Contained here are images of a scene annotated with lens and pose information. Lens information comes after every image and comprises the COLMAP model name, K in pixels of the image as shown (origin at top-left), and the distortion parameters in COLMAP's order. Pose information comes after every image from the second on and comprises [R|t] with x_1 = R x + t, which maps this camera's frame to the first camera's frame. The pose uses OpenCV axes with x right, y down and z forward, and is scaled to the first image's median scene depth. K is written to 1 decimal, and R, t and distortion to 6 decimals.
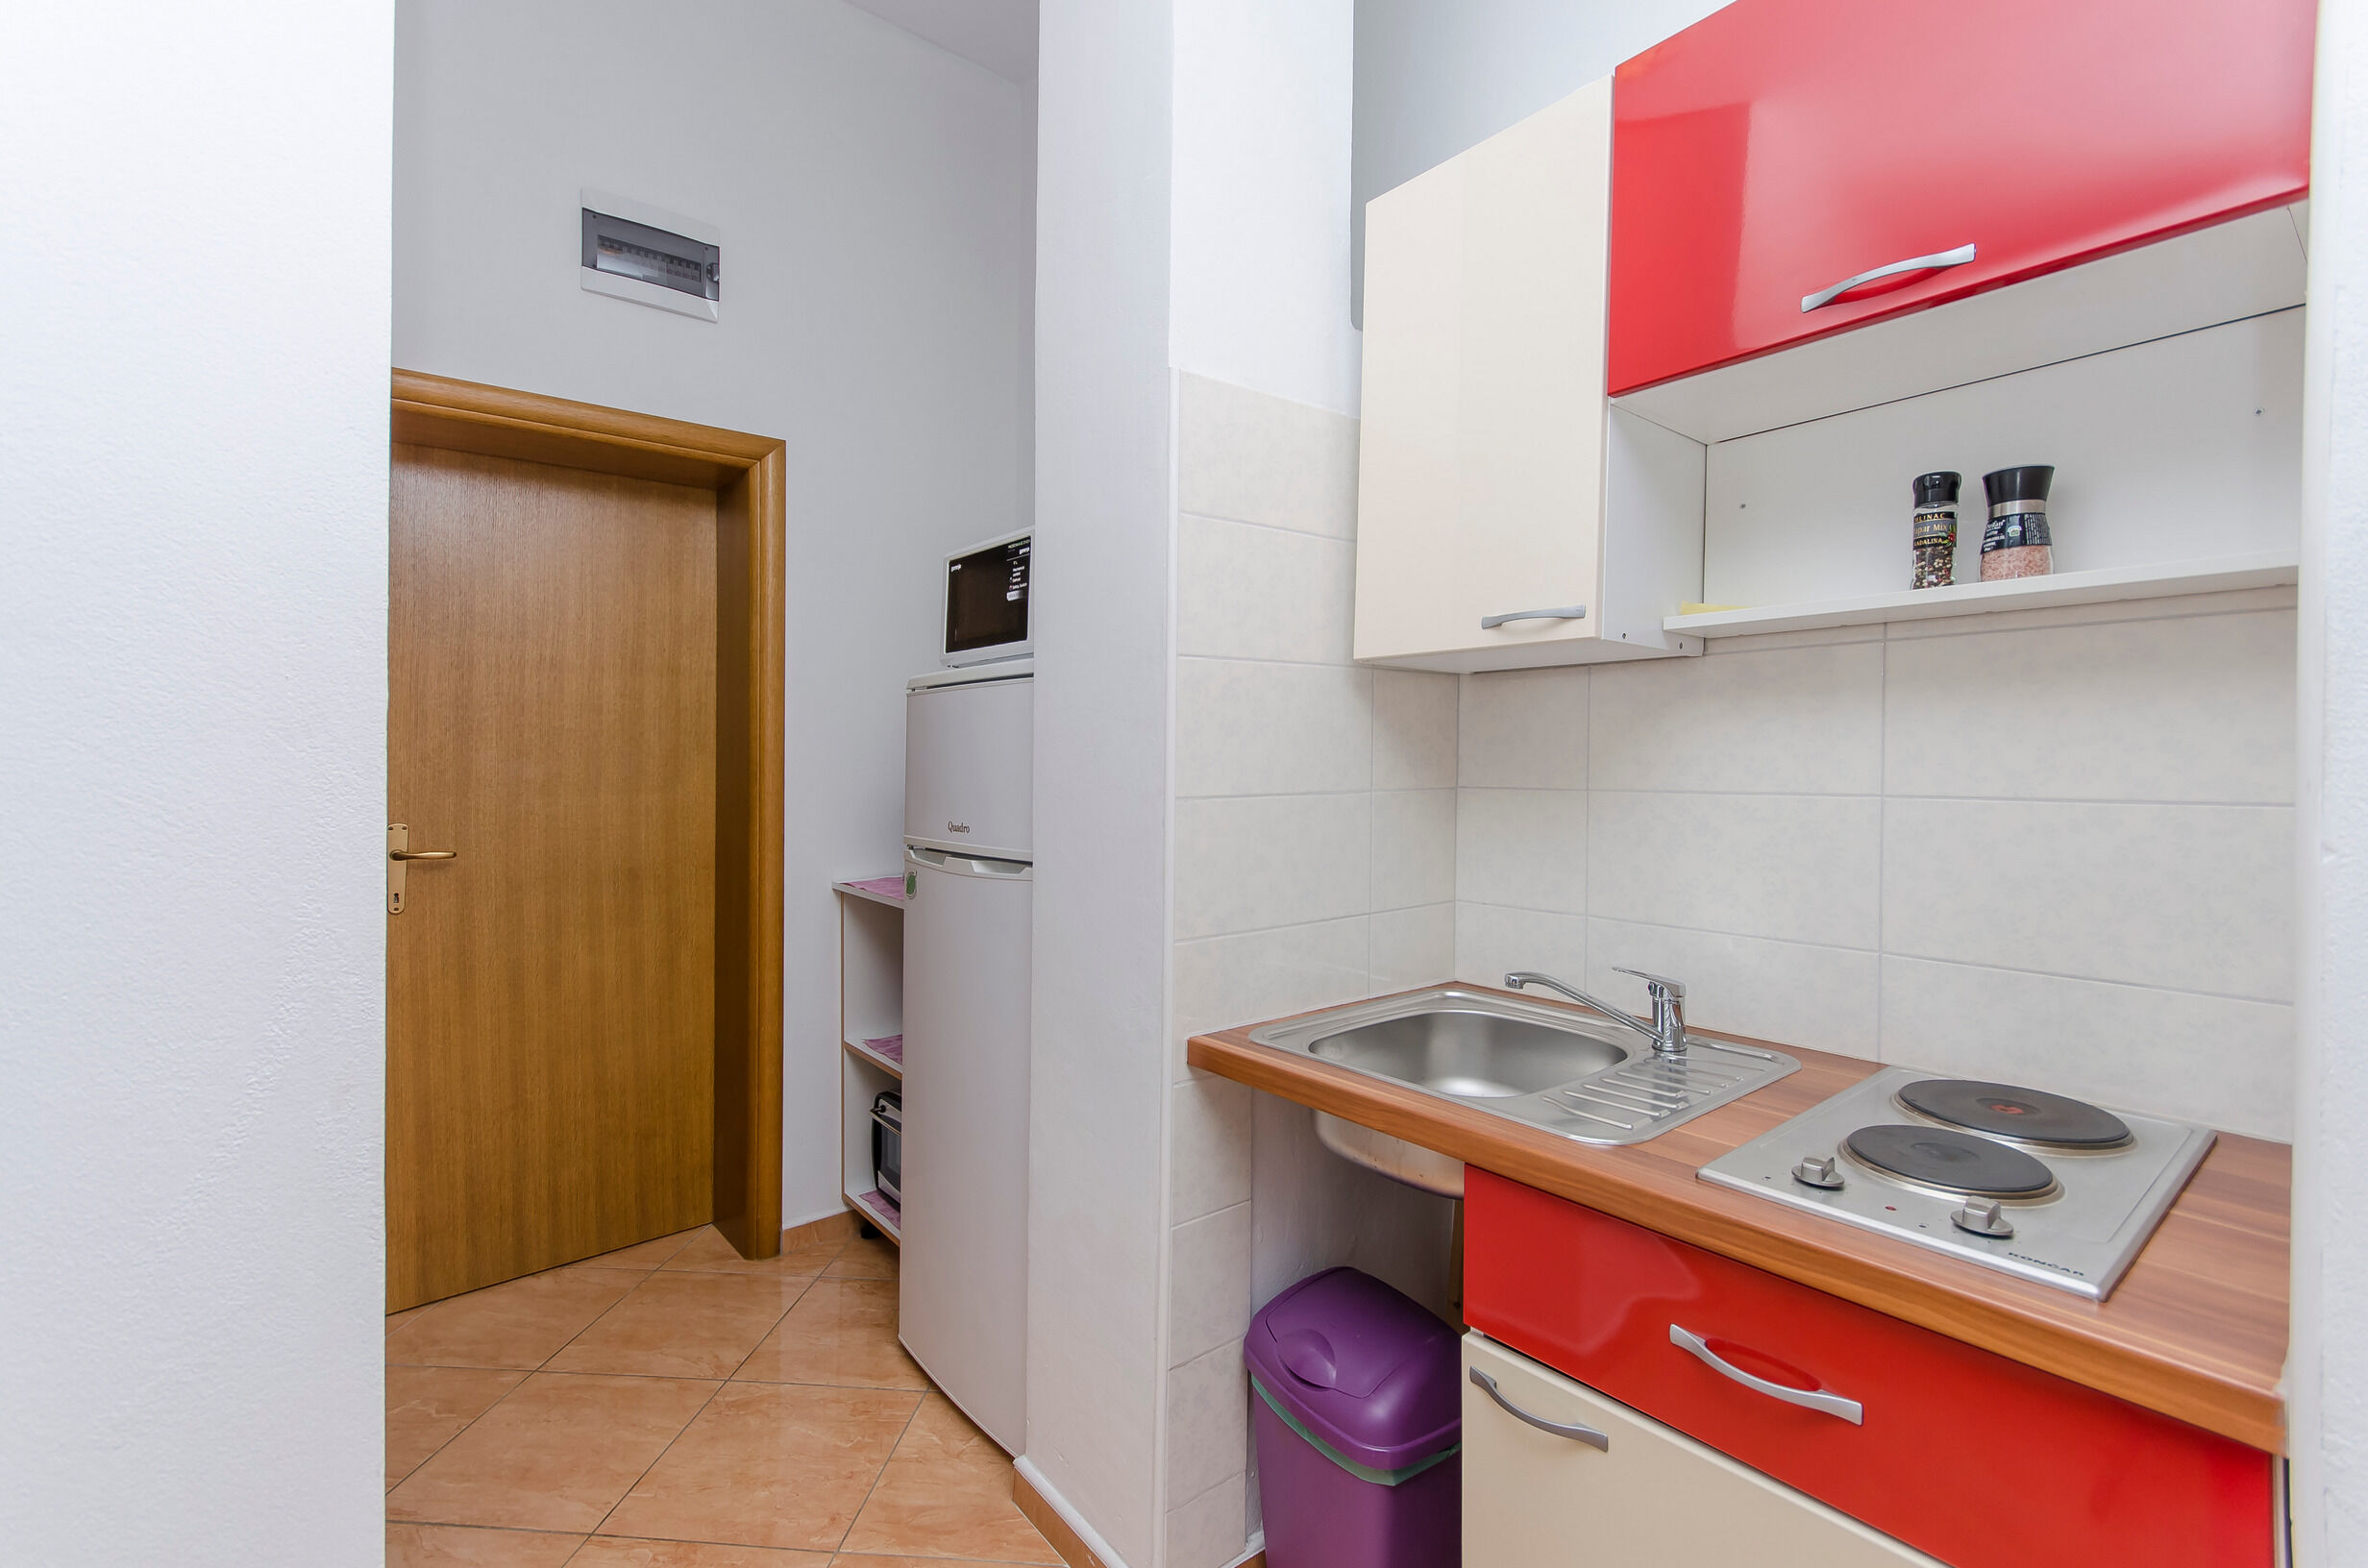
lens RADIAL K [[1042.1, 0, 1186.2], [0, 1042.1, 758.1], [0, 0, 1]] dist [0.013034, -0.000055]
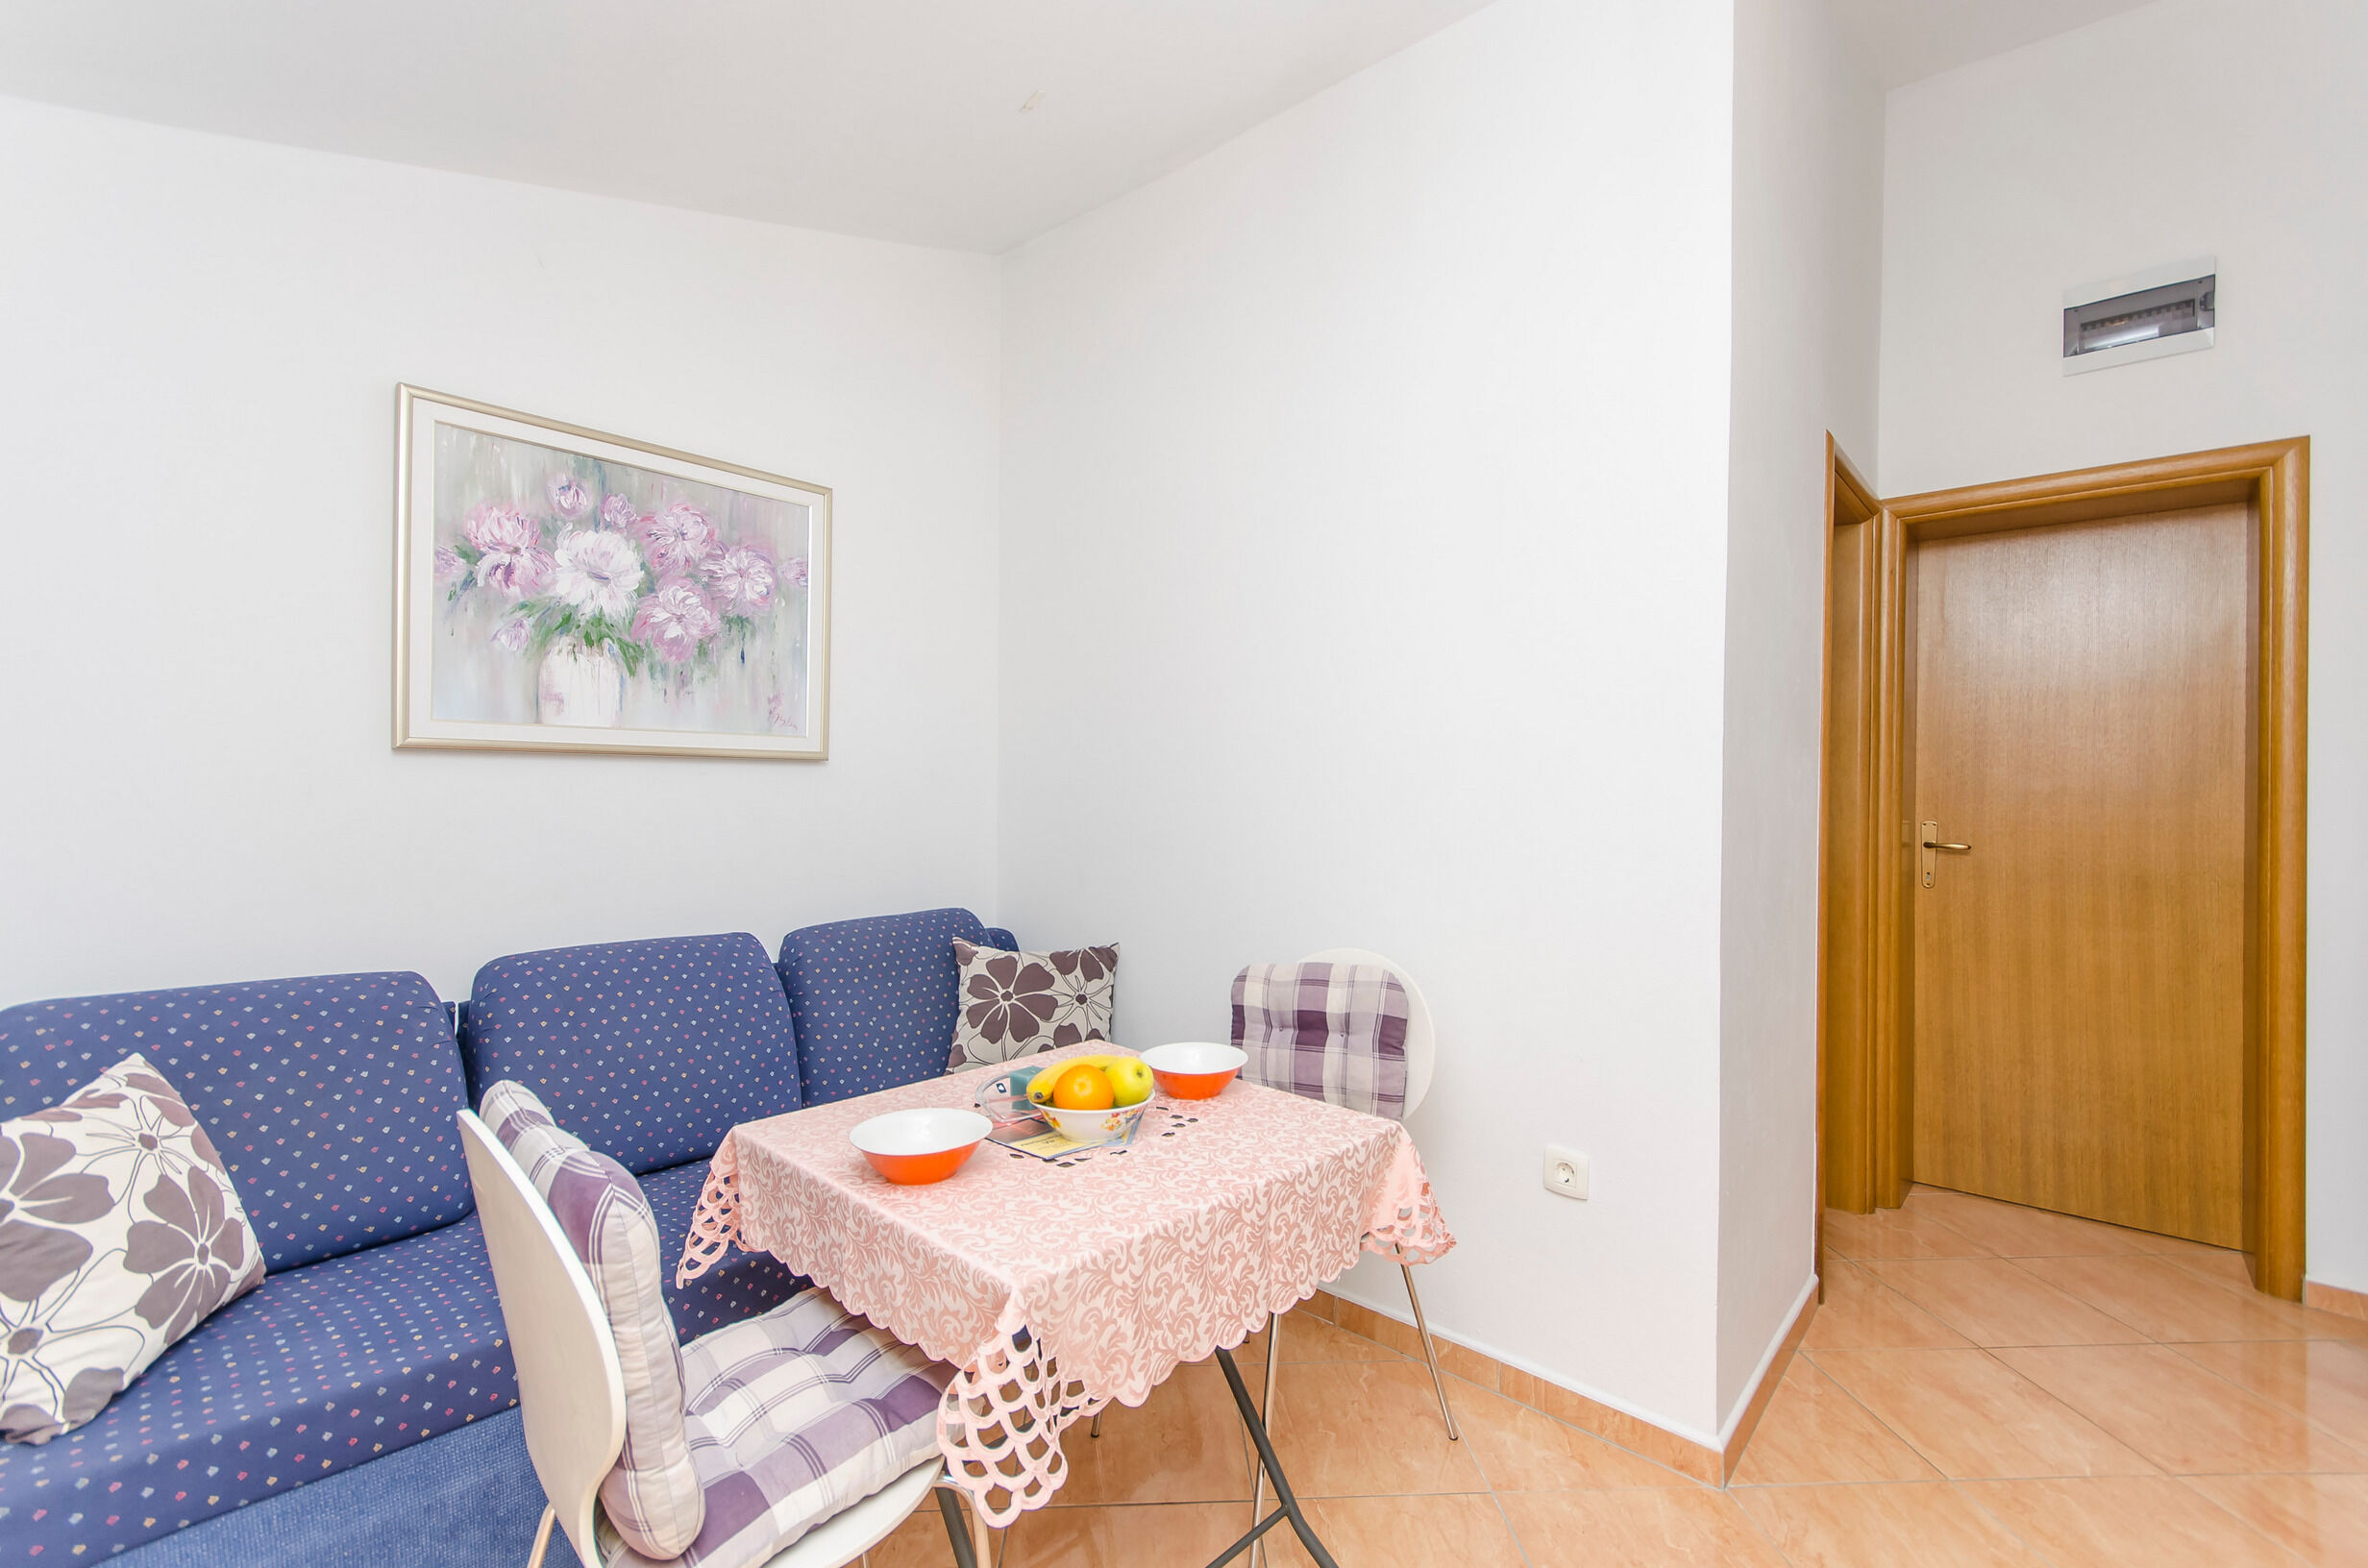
lens RADIAL K [[1022.3, 0, 1217.9], [0, 1022.3, 782.9], [0, 0, 1]] dist [-0.000354, -0.000011]
pose [[0.181850, 0.006297, -0.983306, 0.368229], [-0.012851, 0.999909, 0.004027, 0.019181], [0.983242, 0.011904, 0.181914, -0.138474]]
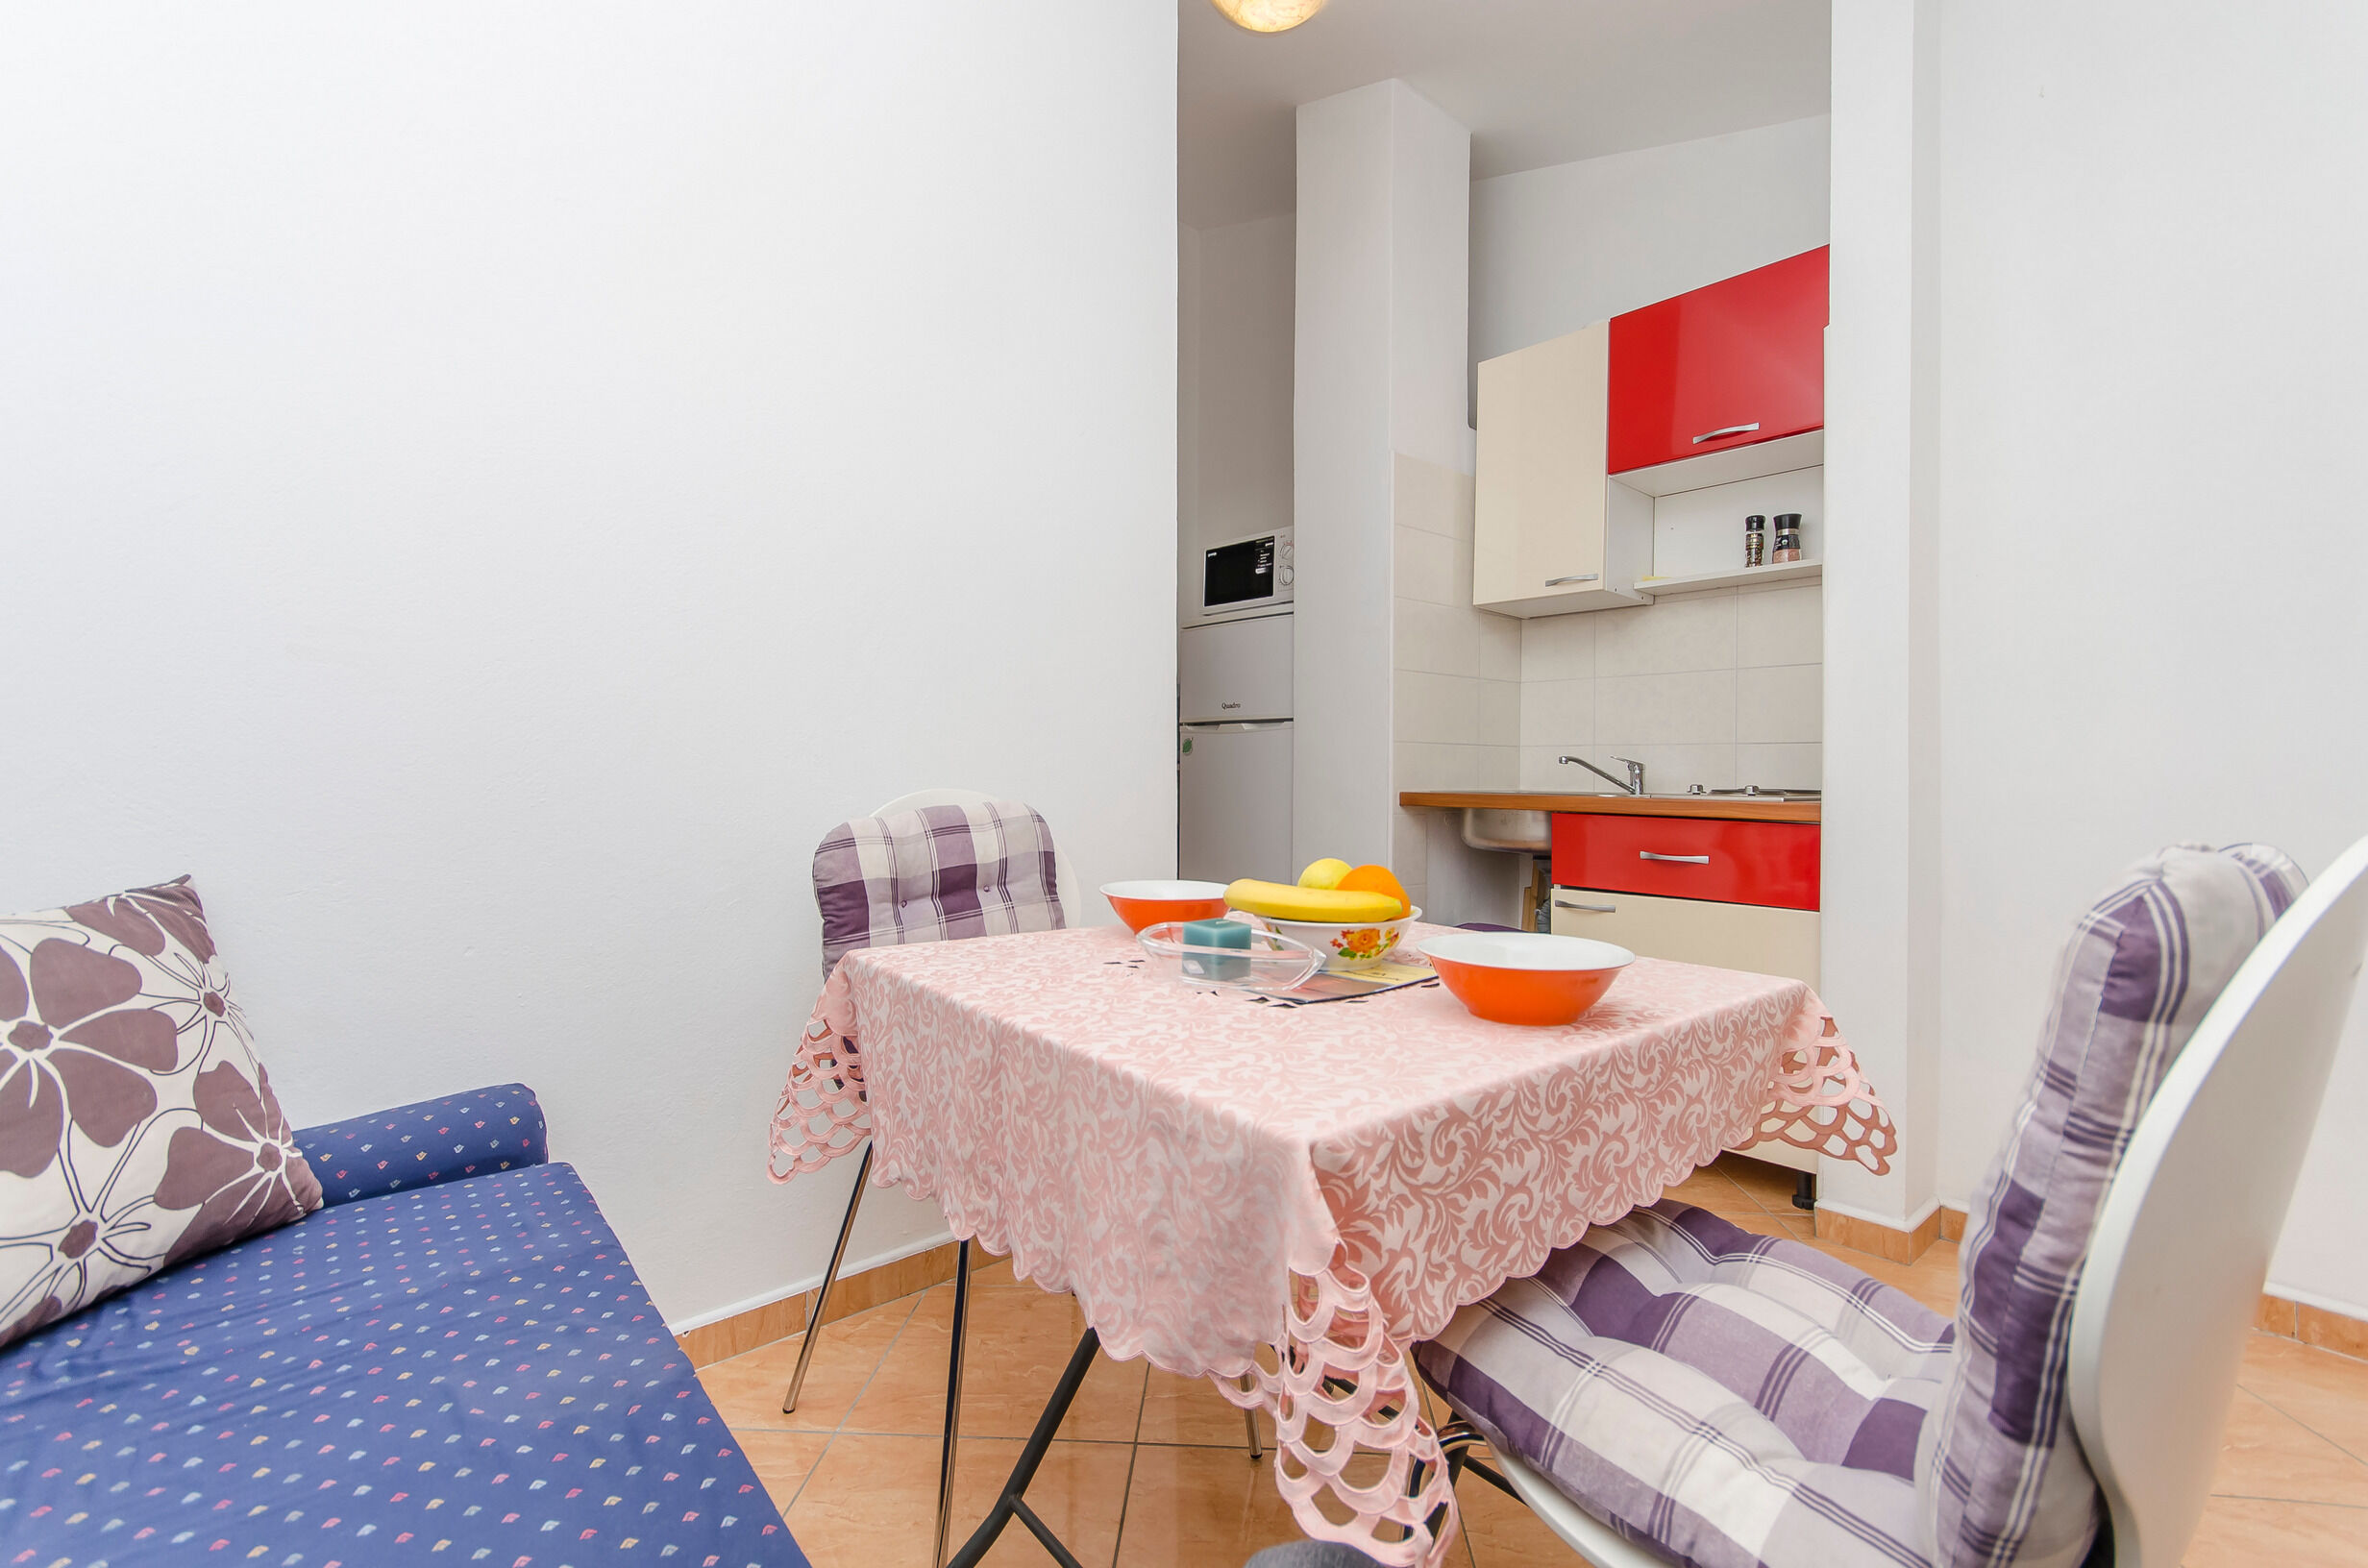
lens RADIAL K [[1042.1, 0, 1186.2], [0, 1042.1, 758.1], [0, 0, 1]] dist [0.013034, -0.000055]
pose [[0.998608, 0.018321, 0.049459, -0.272422], [-0.017467, 0.999692, -0.017637, 0.138721], [-0.049766, 0.016749, 0.998620, -0.527172]]
